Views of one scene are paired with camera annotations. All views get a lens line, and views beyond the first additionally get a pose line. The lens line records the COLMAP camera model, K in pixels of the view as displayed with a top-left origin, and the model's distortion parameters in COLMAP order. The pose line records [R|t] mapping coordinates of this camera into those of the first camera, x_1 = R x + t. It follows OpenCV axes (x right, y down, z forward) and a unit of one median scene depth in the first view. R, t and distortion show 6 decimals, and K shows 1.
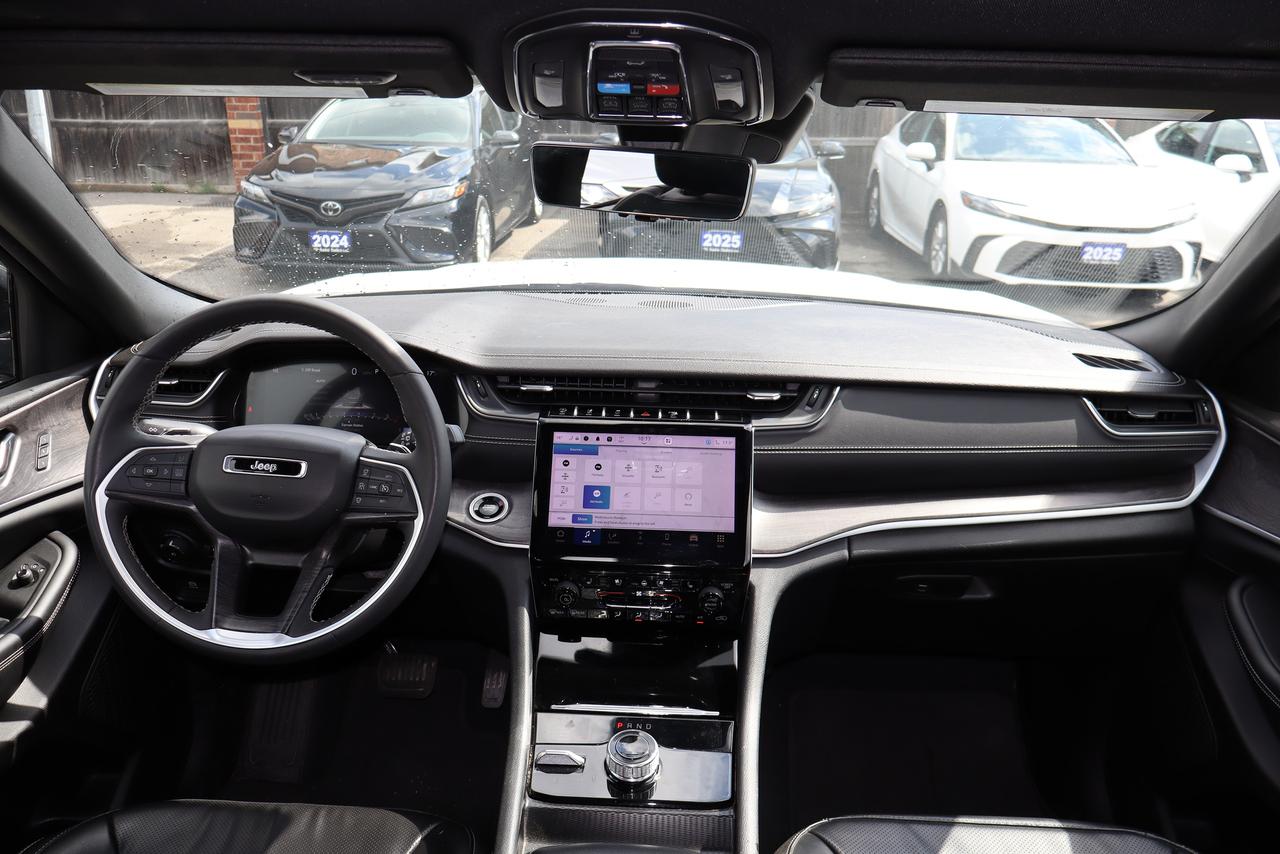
lens RADIAL K [[1073.6, 0, 632.5], [0, 1073.6, 427.0], [0, 0, 1]] dist [0.004919, -0.011842]
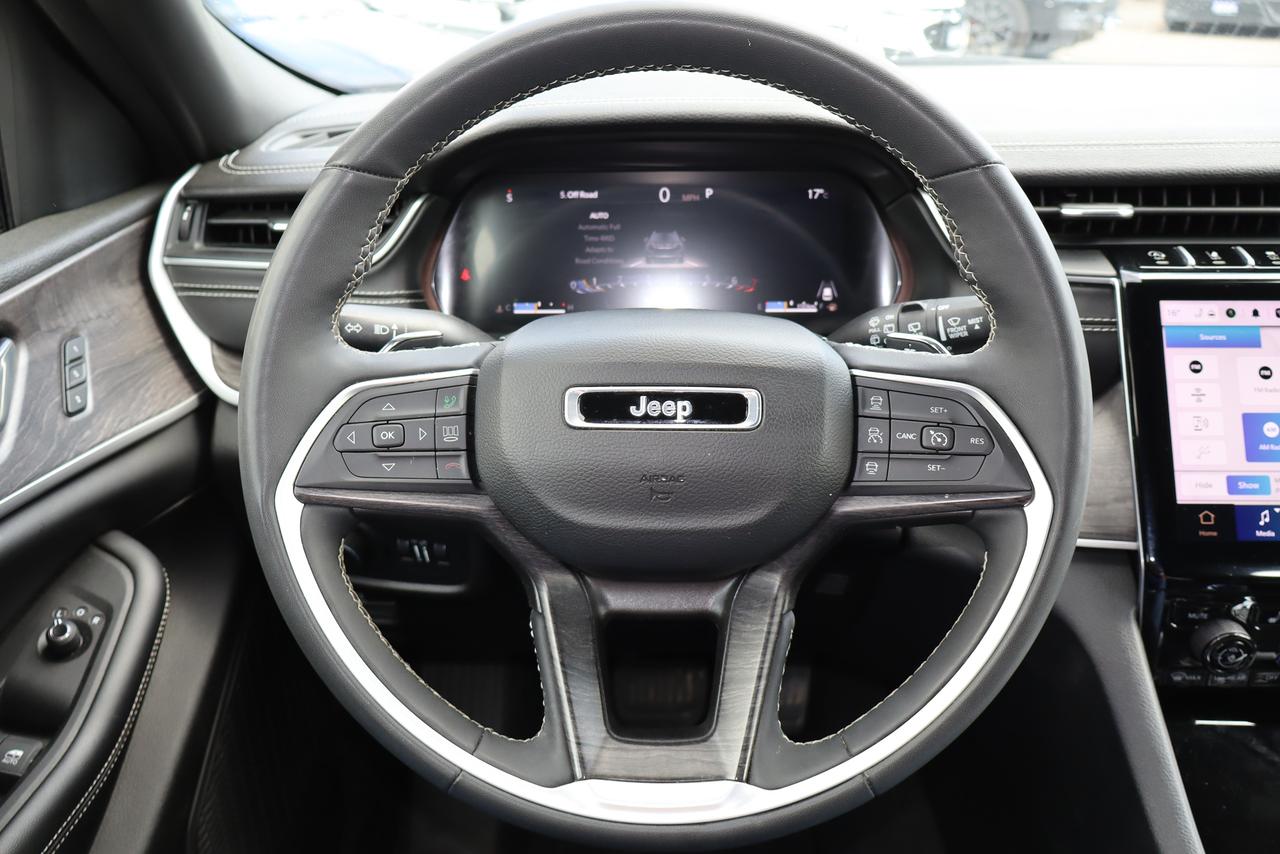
lens RADIAL K [[1073.6, 0, 639.8], [0, 1073.6, 429.7], [0, 0, 1]] dist [0.004919, -0.011842]
pose [[0.999327, -0.031896, 0.018138, -0.314700], [0.029506, 0.992399, 0.119472, -0.002591], [-0.021811, -0.118857, 0.992672, 0.529962]]
